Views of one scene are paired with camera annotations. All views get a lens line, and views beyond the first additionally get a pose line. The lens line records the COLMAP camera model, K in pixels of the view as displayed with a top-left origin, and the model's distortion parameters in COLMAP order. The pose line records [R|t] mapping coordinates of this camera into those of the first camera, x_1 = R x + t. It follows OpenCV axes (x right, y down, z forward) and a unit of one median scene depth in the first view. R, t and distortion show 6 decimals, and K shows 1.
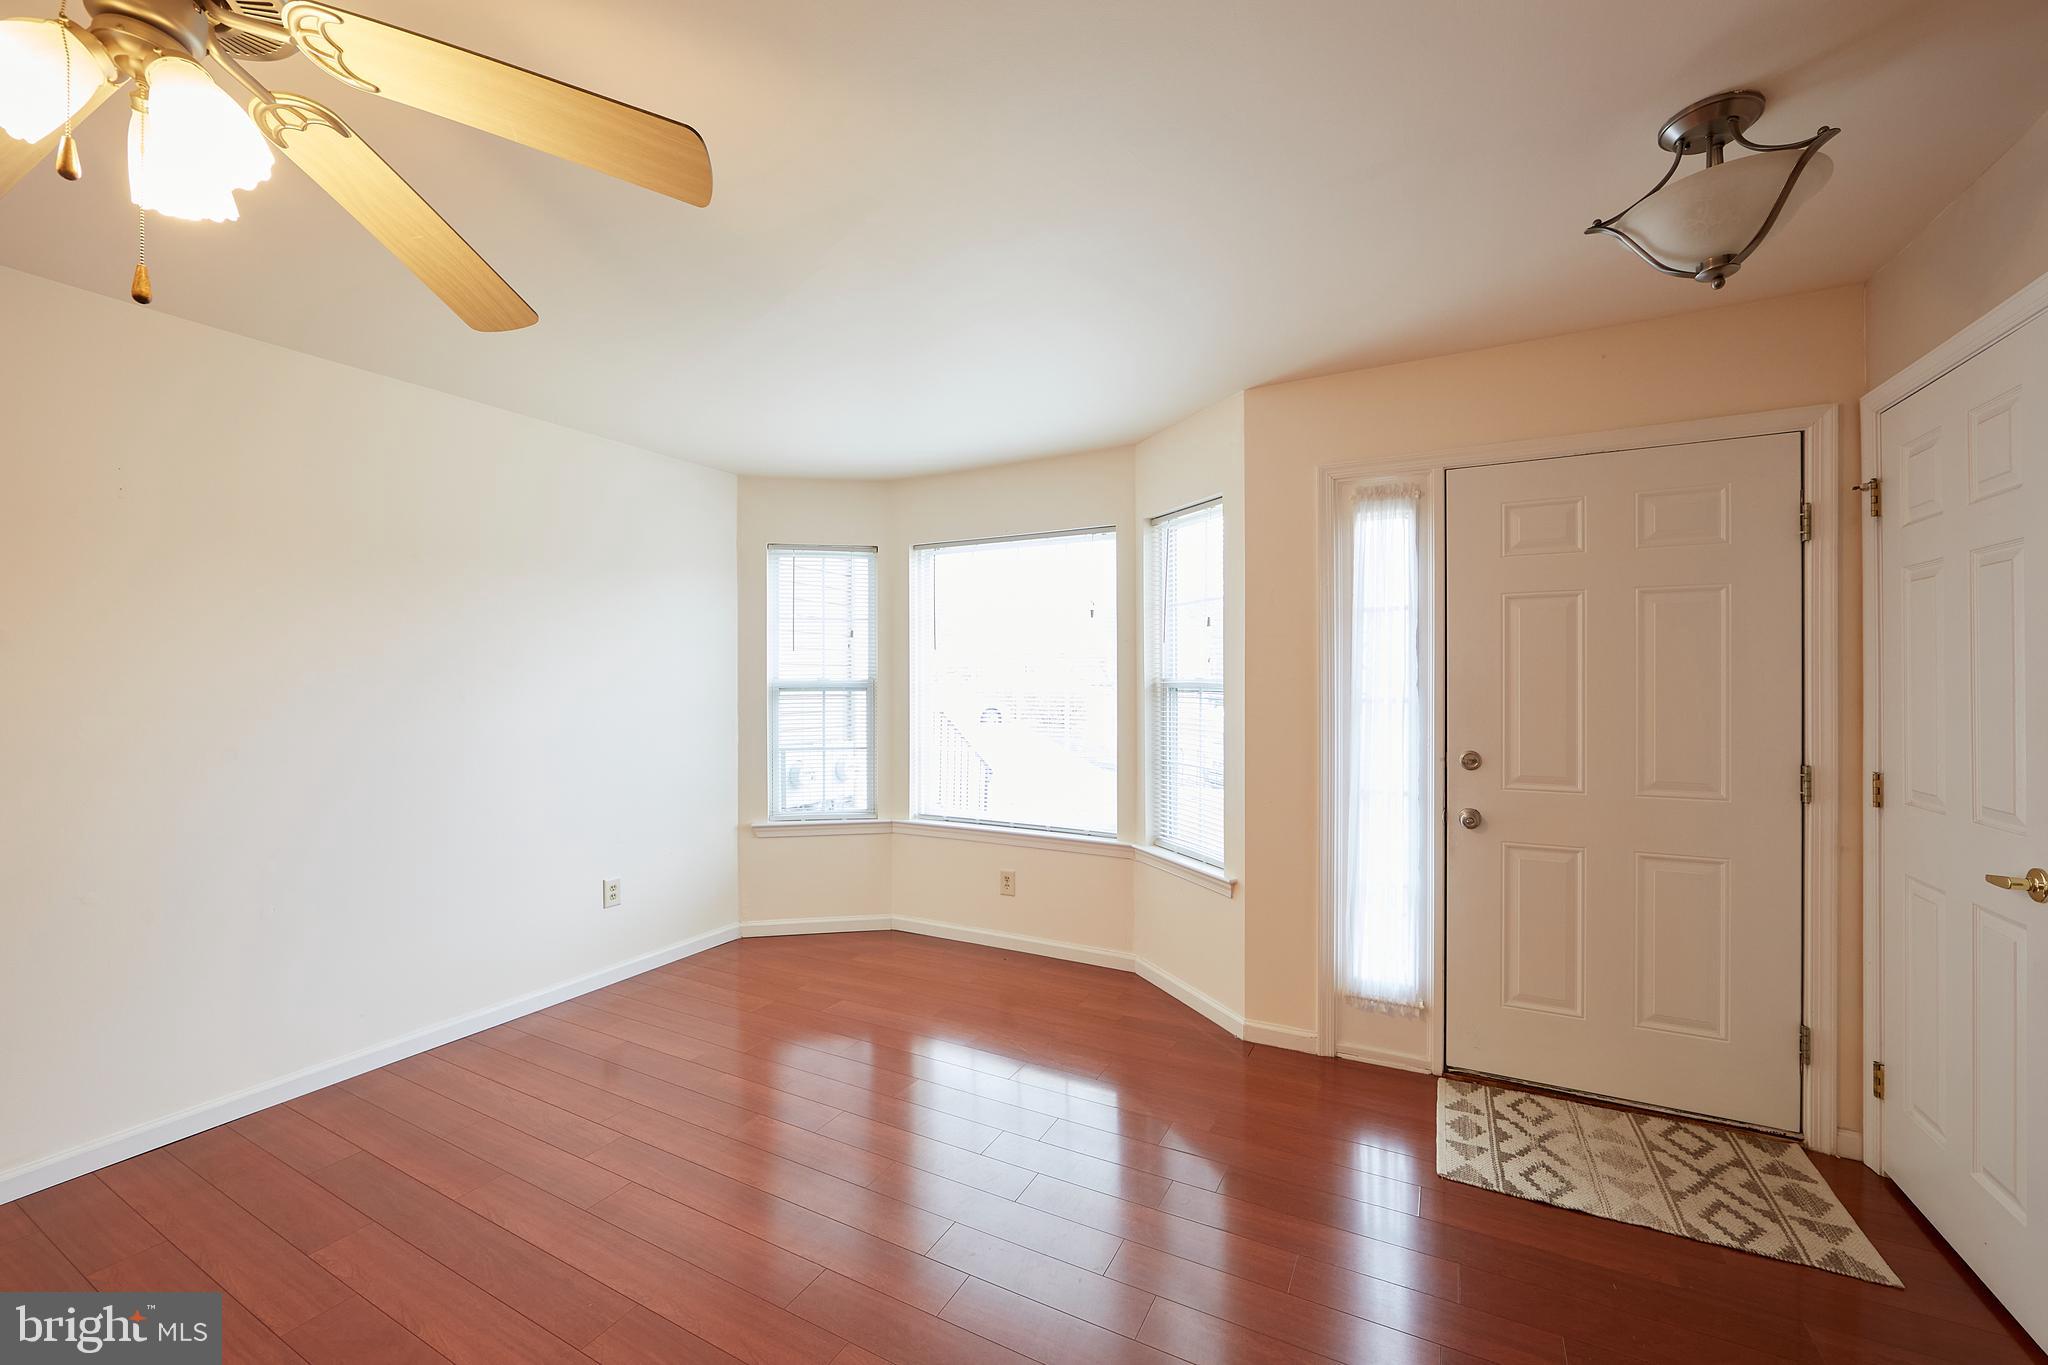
lens RADIAL K [[803.9, 0, 1027.4], [0, 803.9, 681.7], [0, 0, 1]] dist [-0.014879, 0.003564]
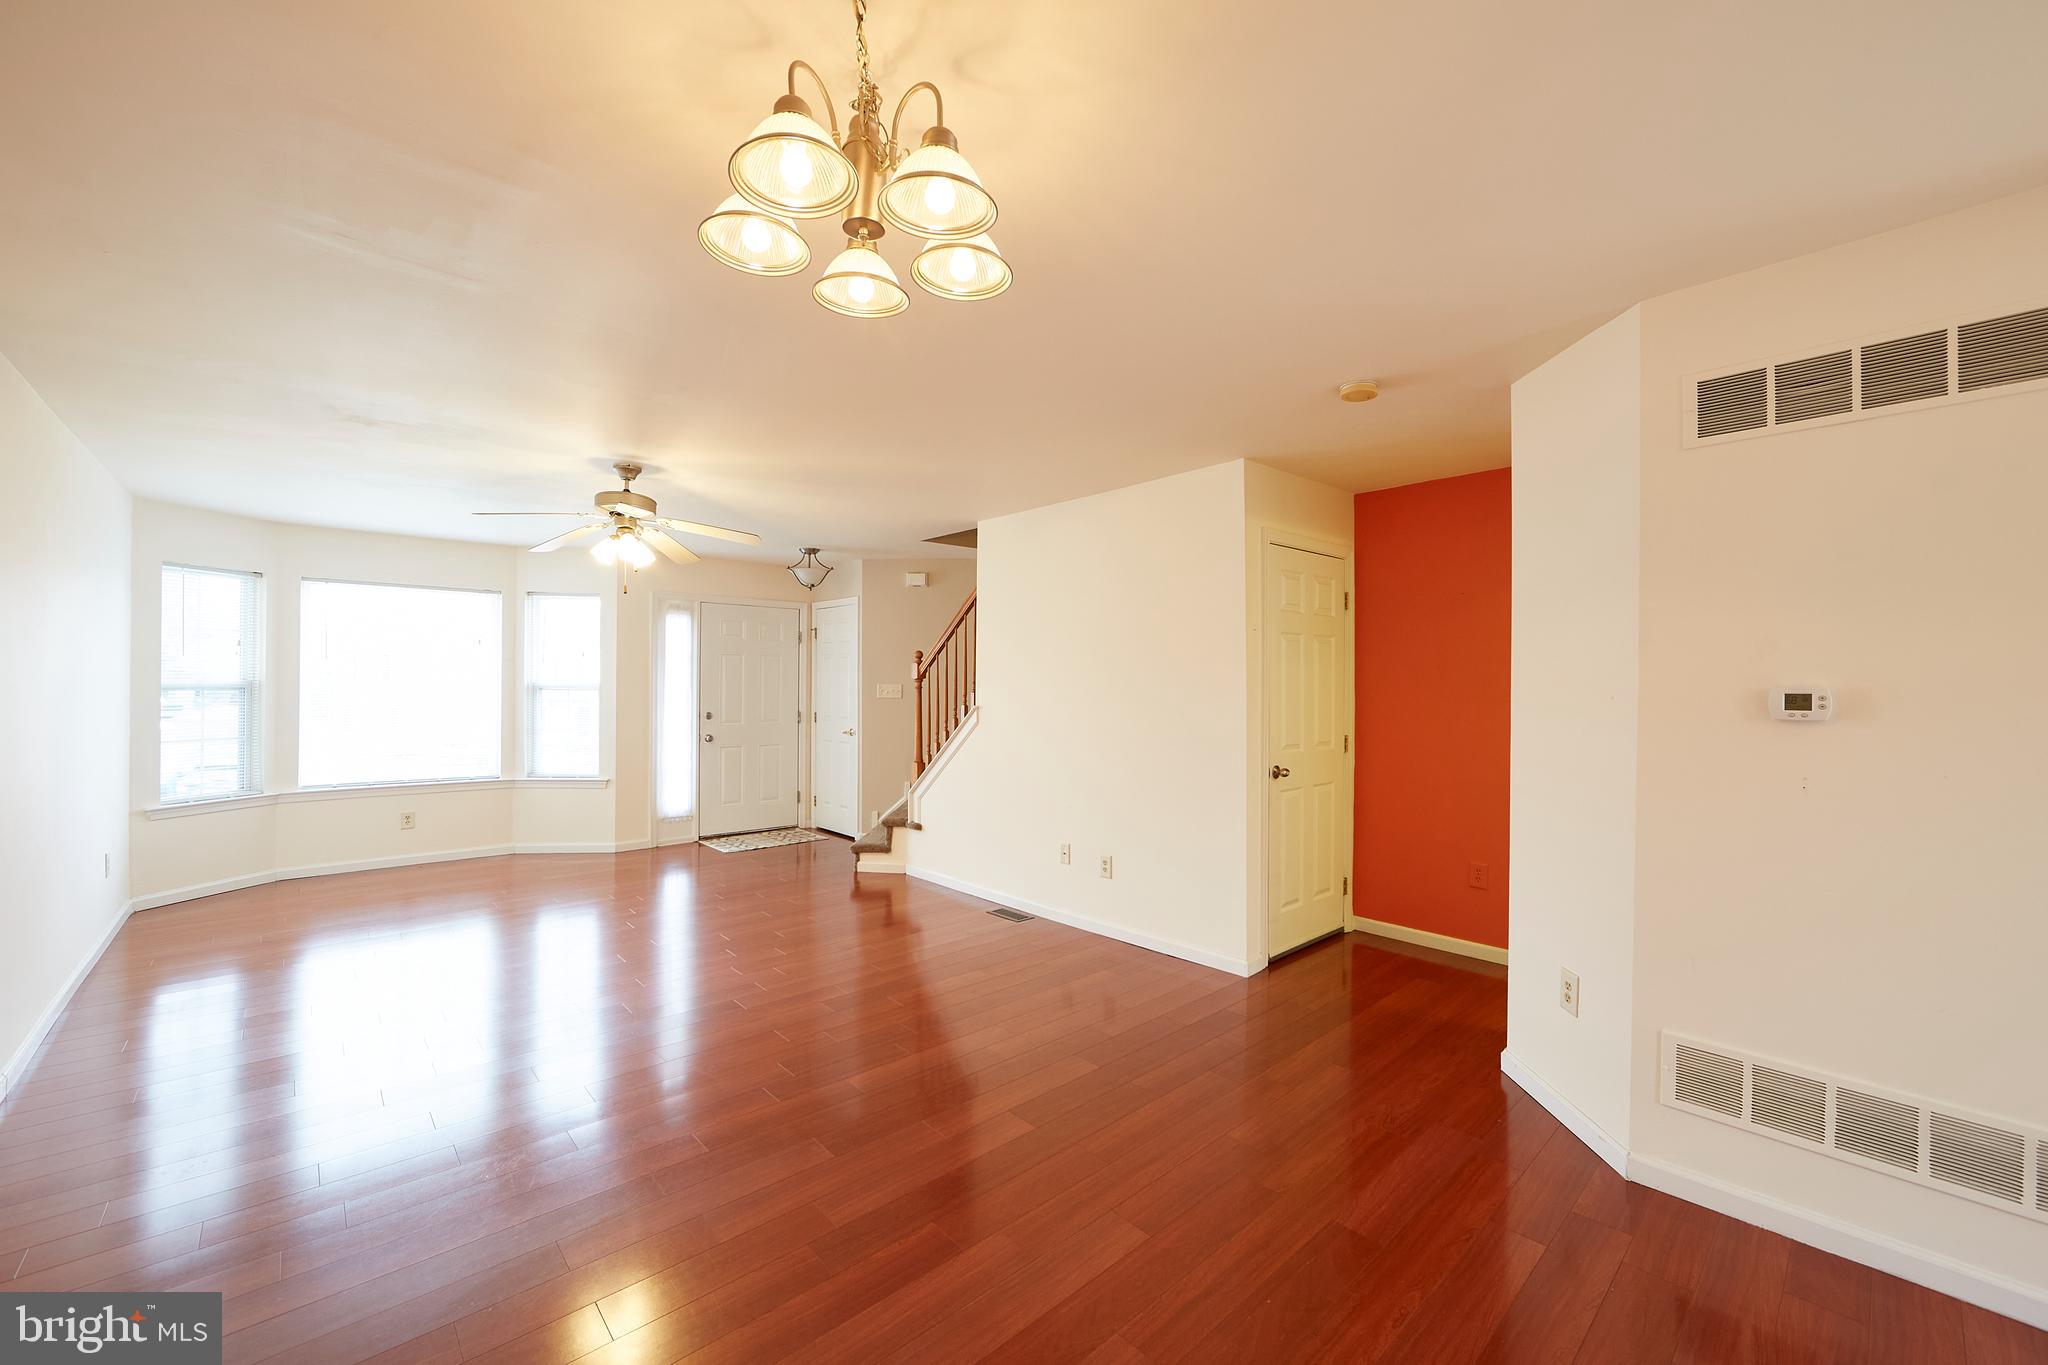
lens RADIAL K [[803.9, 0, 1027.4], [0, 803.9, 681.7], [0, 0, 1]] dist [-0.014879, 0.003564]
pose [[0.338712, 0.007028, 0.940864, -1.454597], [-0.007163, 0.999962, -0.004891, -0.006334], [-0.940863, -0.005083, 0.338749, -0.804277]]
